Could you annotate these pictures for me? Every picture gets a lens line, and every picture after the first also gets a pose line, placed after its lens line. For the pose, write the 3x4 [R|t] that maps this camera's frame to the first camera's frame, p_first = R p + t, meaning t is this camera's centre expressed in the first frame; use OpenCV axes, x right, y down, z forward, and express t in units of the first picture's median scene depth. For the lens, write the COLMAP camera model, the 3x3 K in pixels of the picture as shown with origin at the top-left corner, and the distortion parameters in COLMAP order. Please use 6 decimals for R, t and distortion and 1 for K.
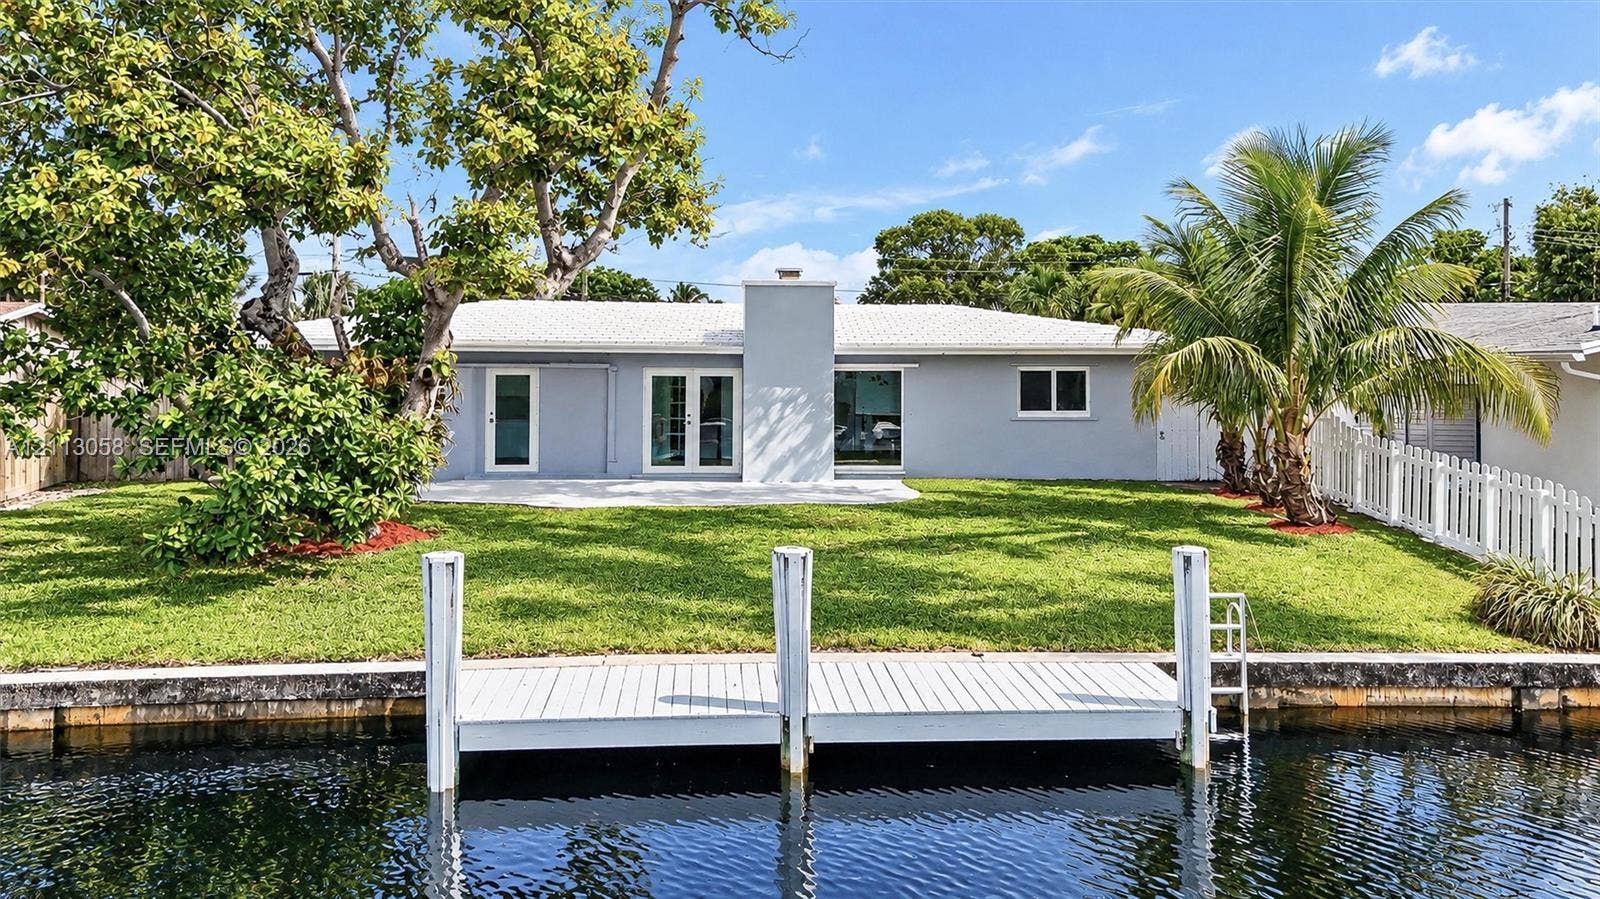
lens RADIAL K [[1342.1, 0, 800.0], [0, 1342.1, 449.5], [0, 0, 1]] dist [0.010176, 0.002809]
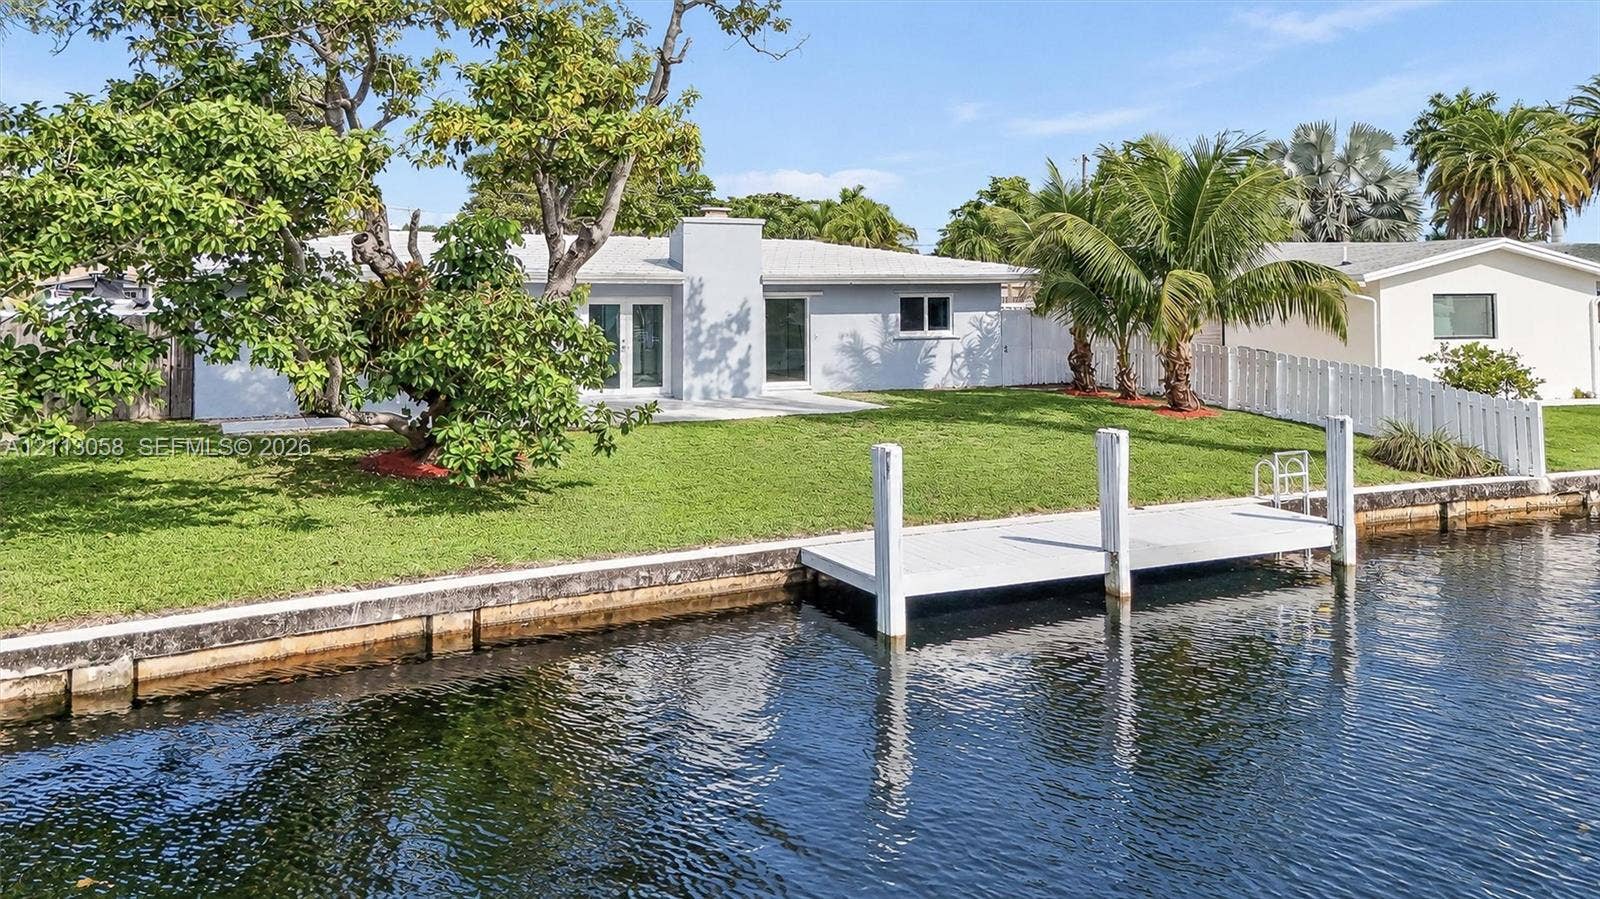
lens RADIAL K [[1342.1, 0, 800.0], [0, 1342.1, 449.5], [0, 0, 1]] dist [0.010176, 0.002809]
pose [[0.913392, -0.049375, 0.404076, -0.737614], [0.028470, 0.997935, 0.057586, 0.009405], [-0.406084, -0.041095, 0.912911, -0.084526]]
